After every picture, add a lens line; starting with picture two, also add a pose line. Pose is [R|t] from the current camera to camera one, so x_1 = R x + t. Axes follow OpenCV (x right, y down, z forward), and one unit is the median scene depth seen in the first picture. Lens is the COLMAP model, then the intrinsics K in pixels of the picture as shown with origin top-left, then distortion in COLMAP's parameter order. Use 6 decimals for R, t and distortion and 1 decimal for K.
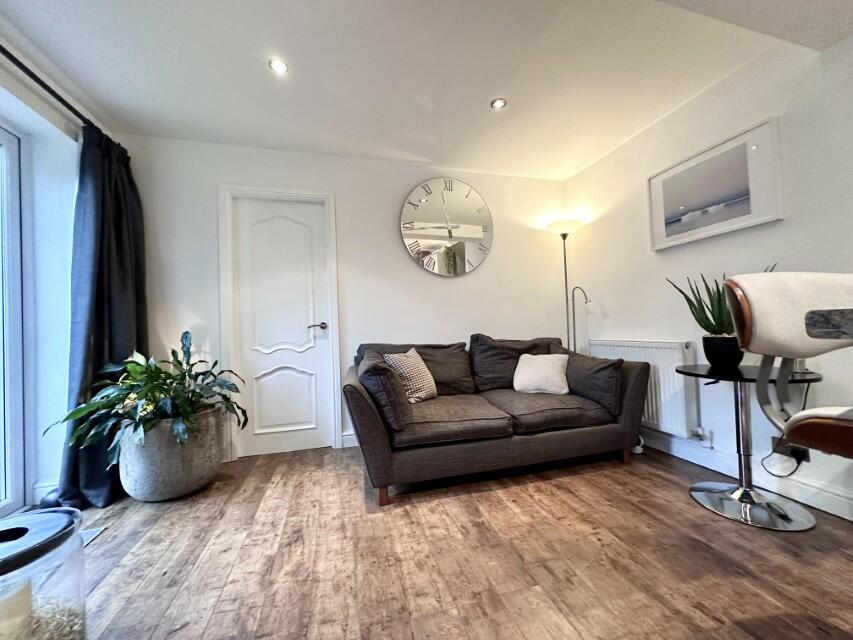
lens RADIAL K [[339.1, 0, 426.5], [0, 339.1, 320.0], [0, 0, 1]] dist [-0.000708, 0.000237]
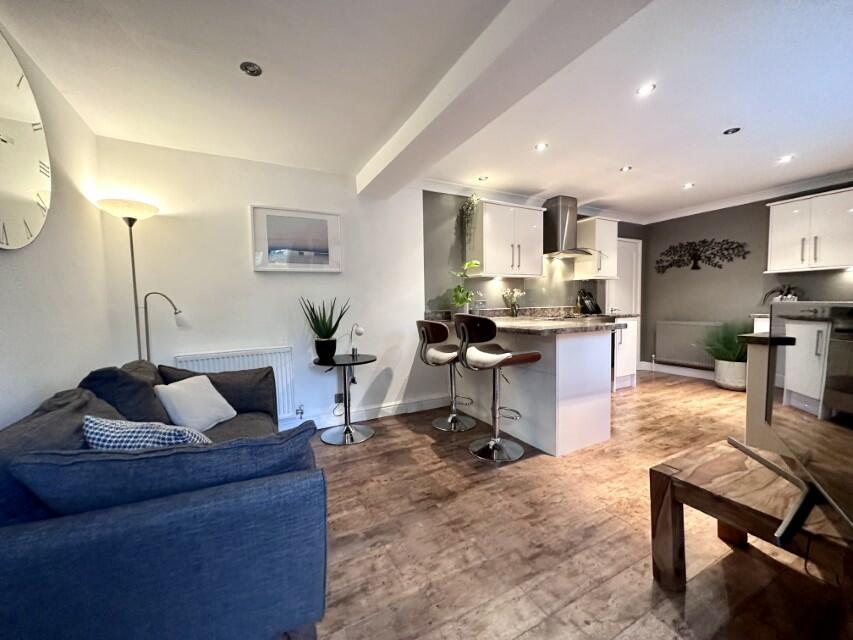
lens RADIAL K [[339.1, 0, 426.5], [0, 339.1, 320.0], [0, 0, 1]] dist [-0.000708, 0.000237]
pose [[-0.218254, -0.013288, 0.975801, -0.727871], [0.012392, 0.999789, 0.016387, -0.059316], [-0.975813, 0.015669, -0.218044, 0.851398]]
